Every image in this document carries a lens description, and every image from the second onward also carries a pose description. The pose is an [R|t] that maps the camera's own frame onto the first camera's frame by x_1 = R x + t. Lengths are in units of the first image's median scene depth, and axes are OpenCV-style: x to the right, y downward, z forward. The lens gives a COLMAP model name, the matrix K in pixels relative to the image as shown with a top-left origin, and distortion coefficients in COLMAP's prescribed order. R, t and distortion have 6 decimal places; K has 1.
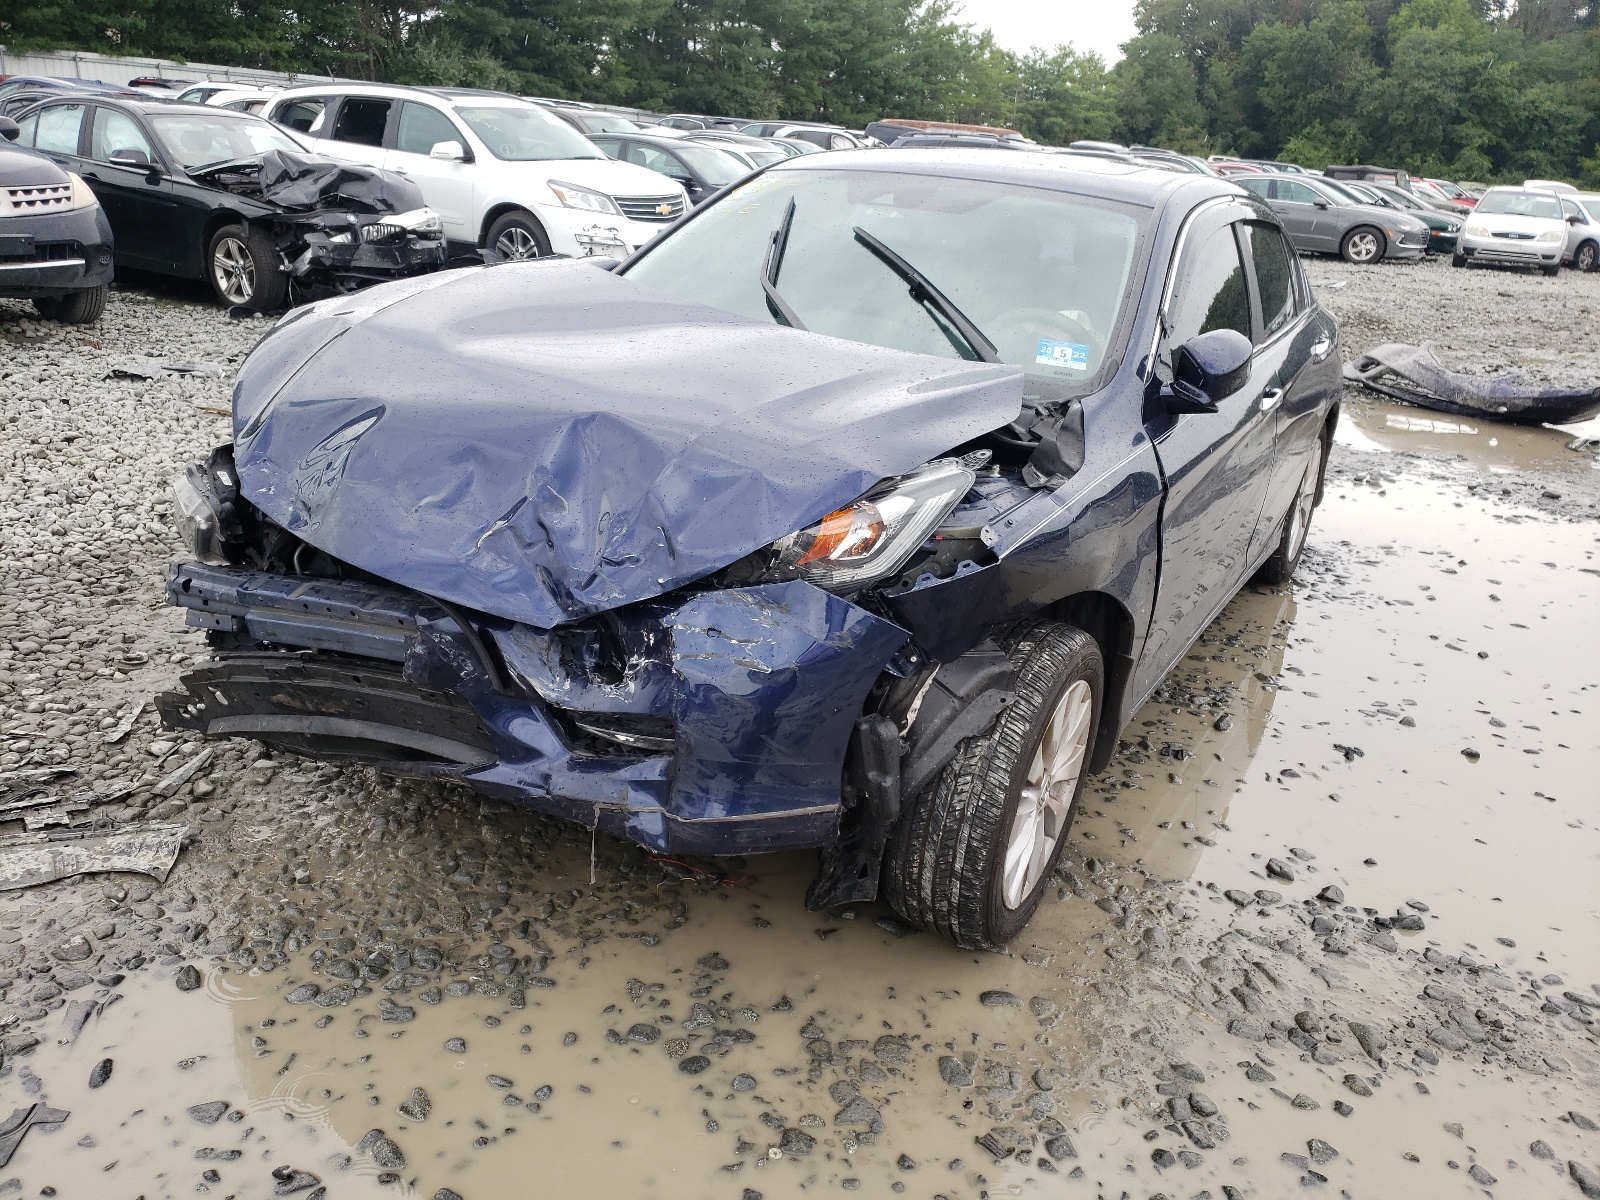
lens RADIAL K [[1356.9, 0, 800.0], [0, 1356.9, 600.0], [0, 0, 1]] dist [0.026281, -0.004995]
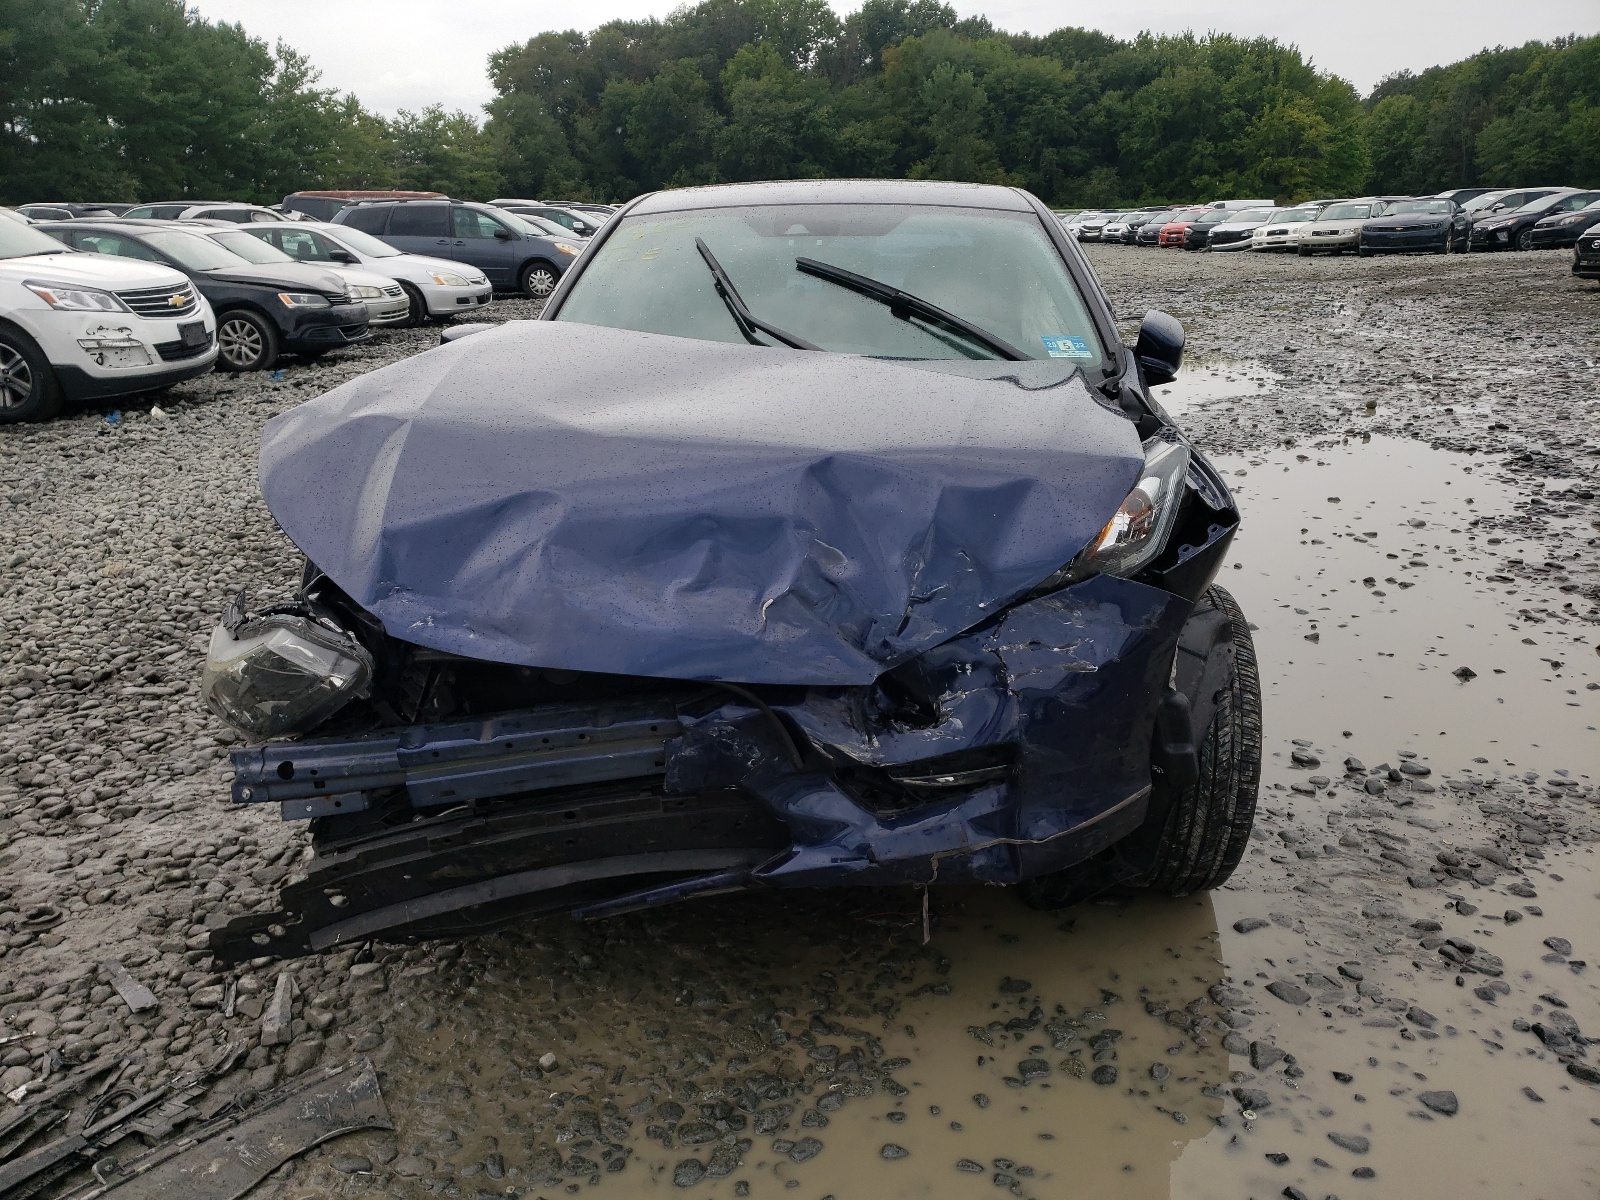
lens RADIAL K [[1356.9, 0, 800.0], [0, 1356.9, 600.0], [0, 0, 1]] dist [0.026281, -0.004995]
pose [[0.867397, -0.212090, 0.450155, -0.100924], [0.231181, 0.972825, 0.012887, -0.009323], [-0.440656, 0.092889, 0.892857, 0.028397]]
